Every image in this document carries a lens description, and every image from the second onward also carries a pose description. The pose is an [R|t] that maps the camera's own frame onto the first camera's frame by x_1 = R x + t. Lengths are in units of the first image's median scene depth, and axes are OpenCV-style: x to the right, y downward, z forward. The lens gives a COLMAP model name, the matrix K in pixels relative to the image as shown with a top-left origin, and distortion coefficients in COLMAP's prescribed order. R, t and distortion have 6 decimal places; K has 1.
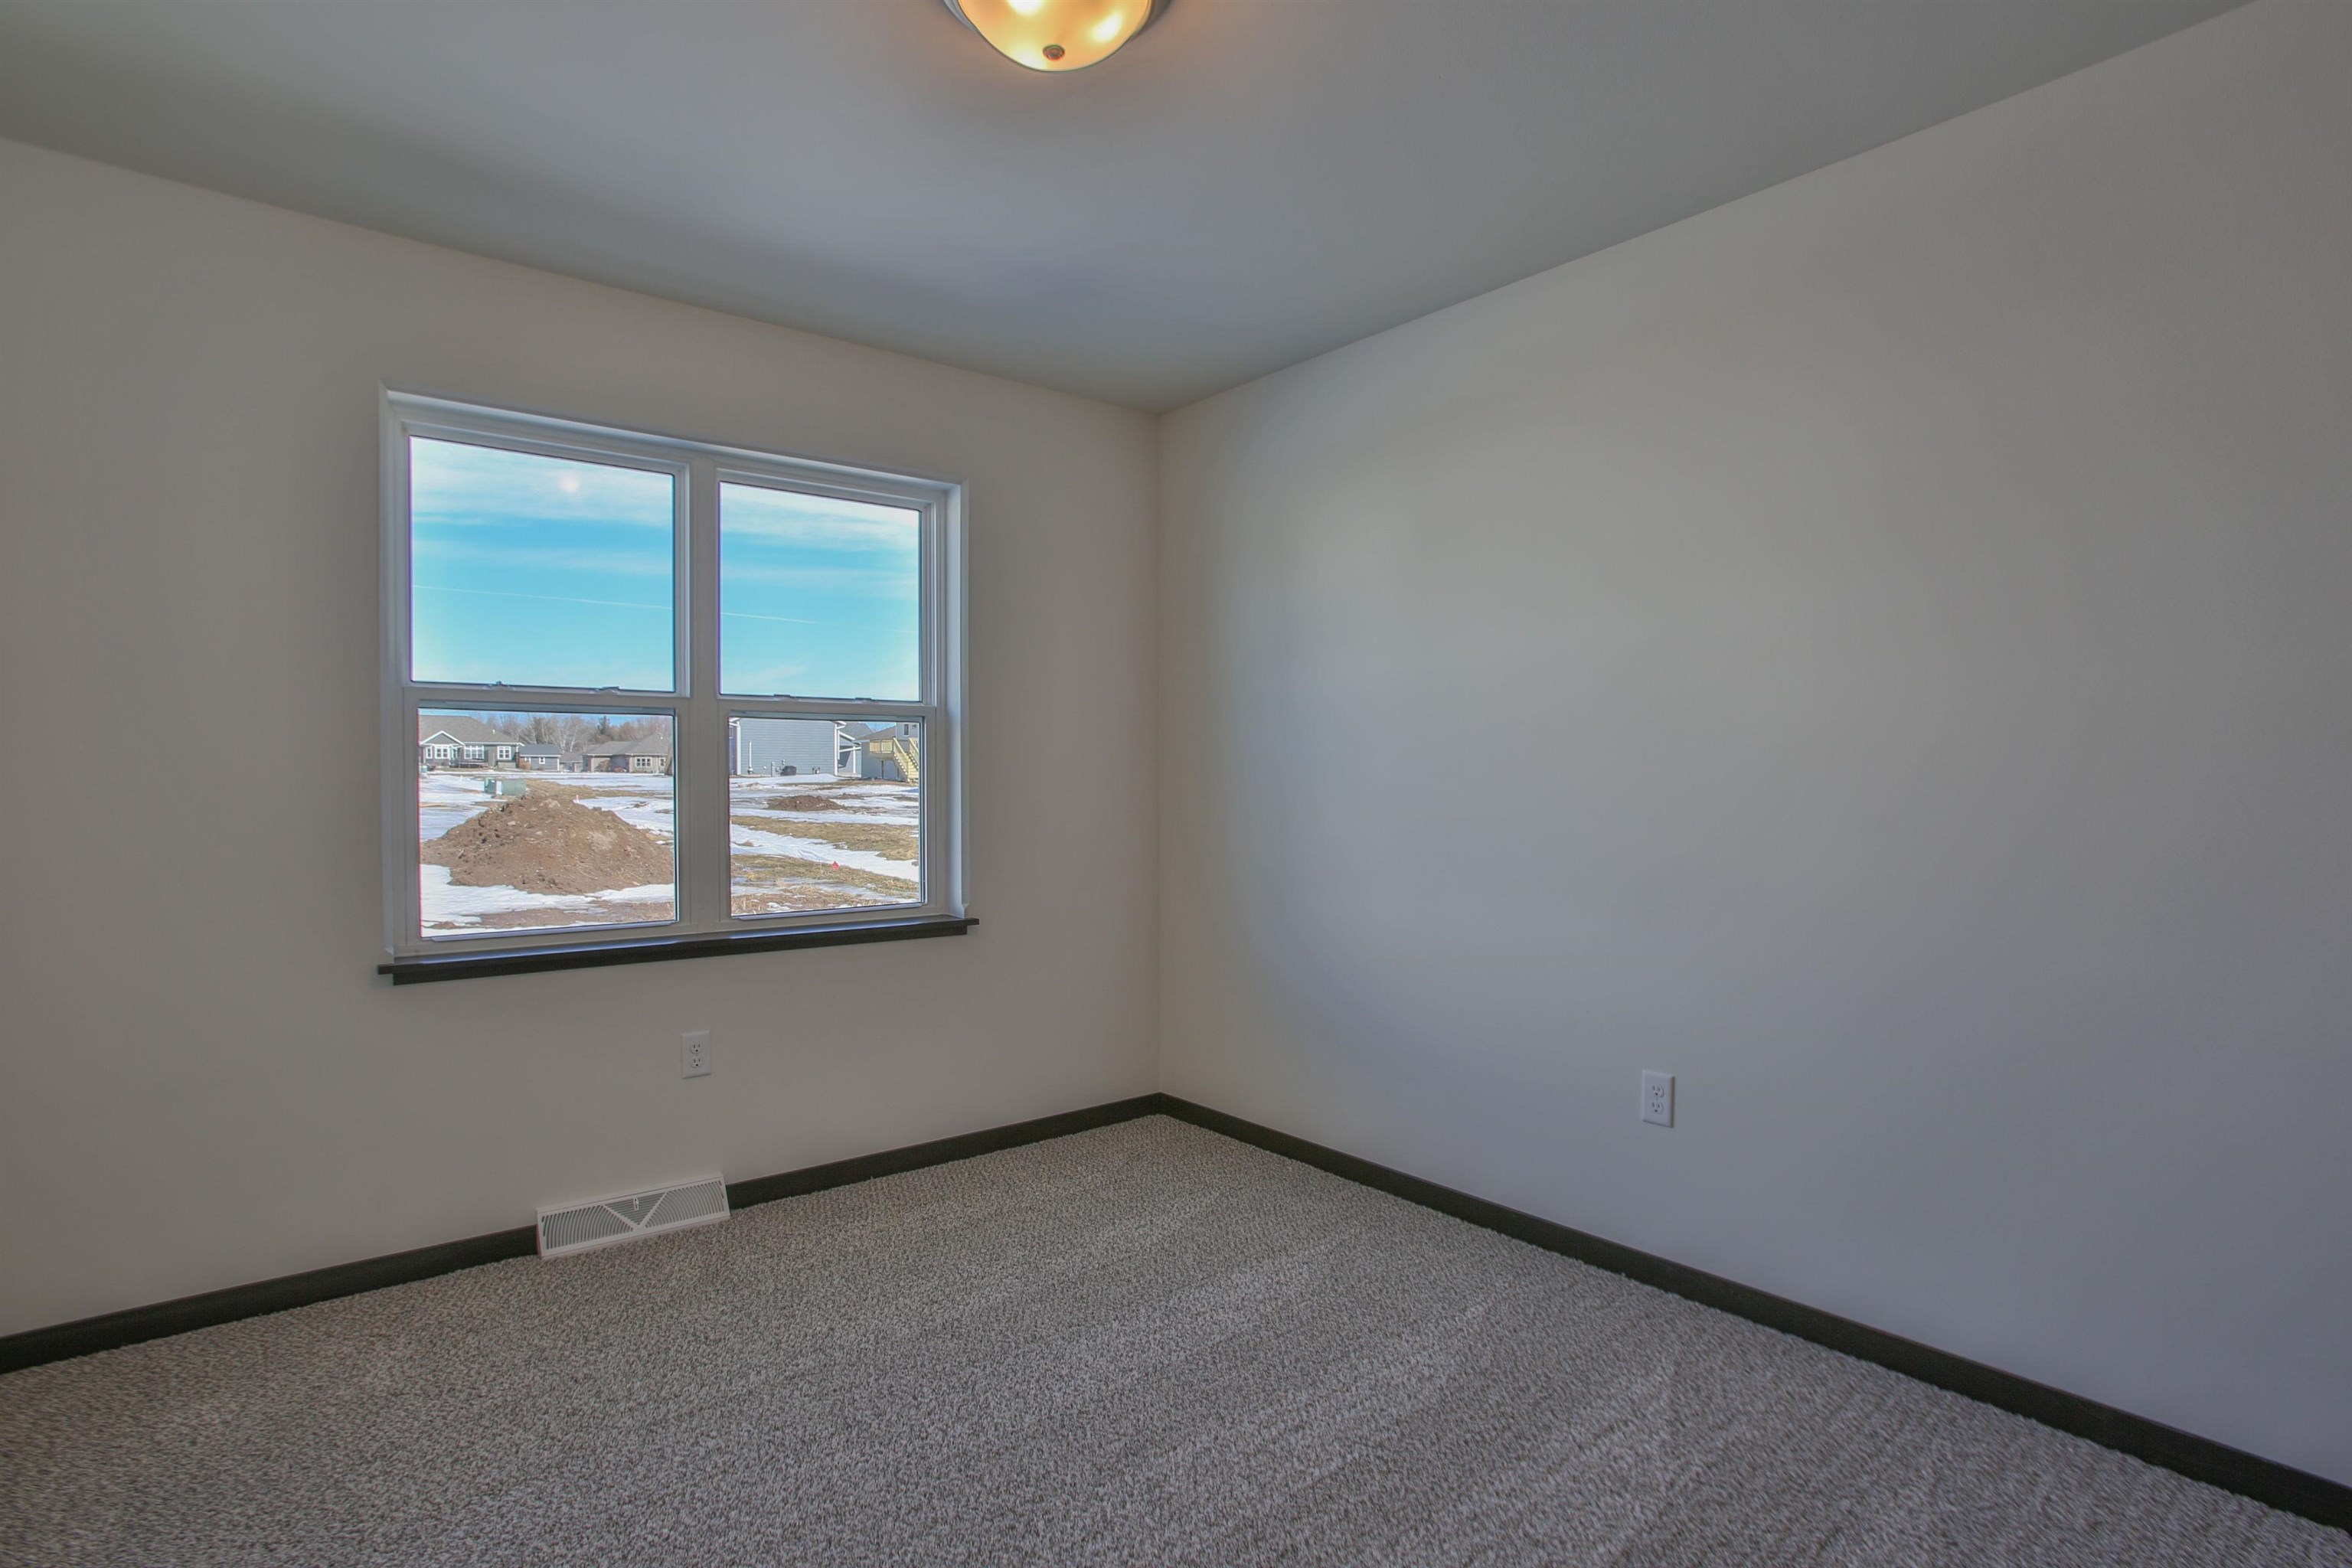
lens RADIAL K [[1147.4, 0, 1213.9], [0, 1147.4, 781.4], [0, 0, 1]] dist [-0.002974, -0.000446]
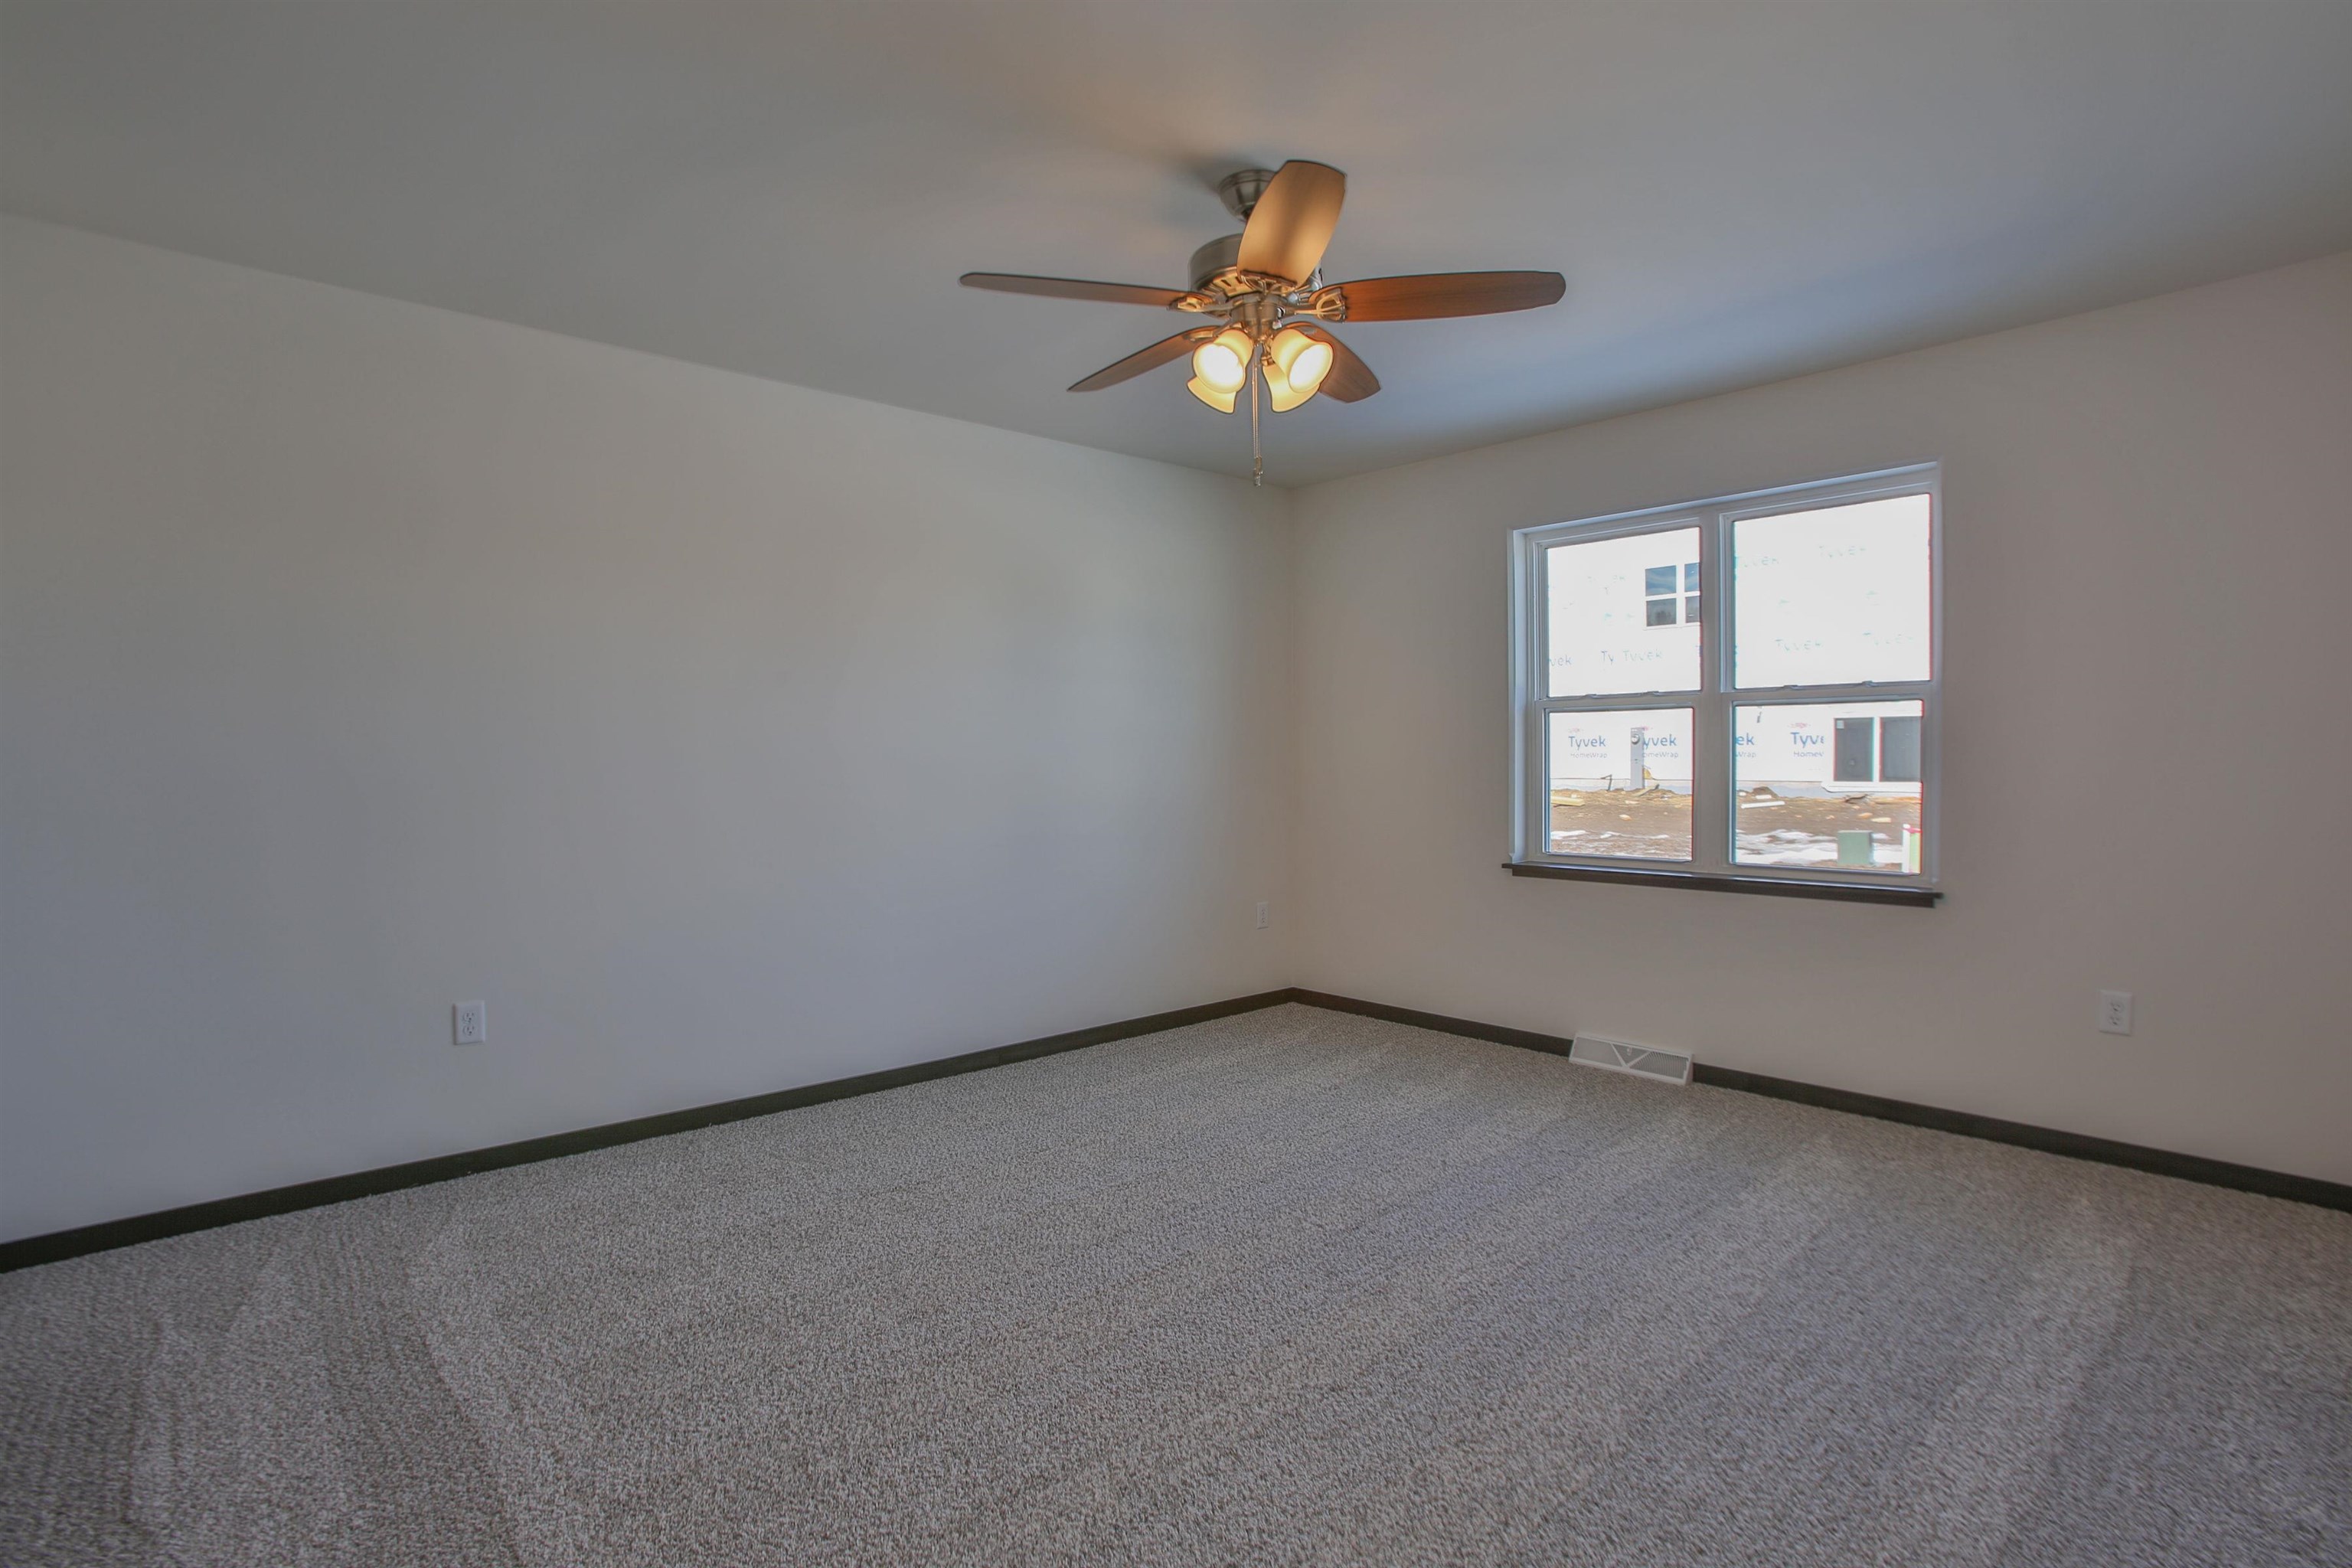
lens RADIAL K [[1147.4, 0, 1213.9], [0, 1147.4, 781.4], [0, 0, 1]] dist [-0.002974, -0.000446]
pose [[0.121041, 0.011653, -0.992579, 0.794688], [-0.000062, 0.999931, 0.011732, 0.012568], [0.992648, -0.001358, 0.121033, 0.285283]]
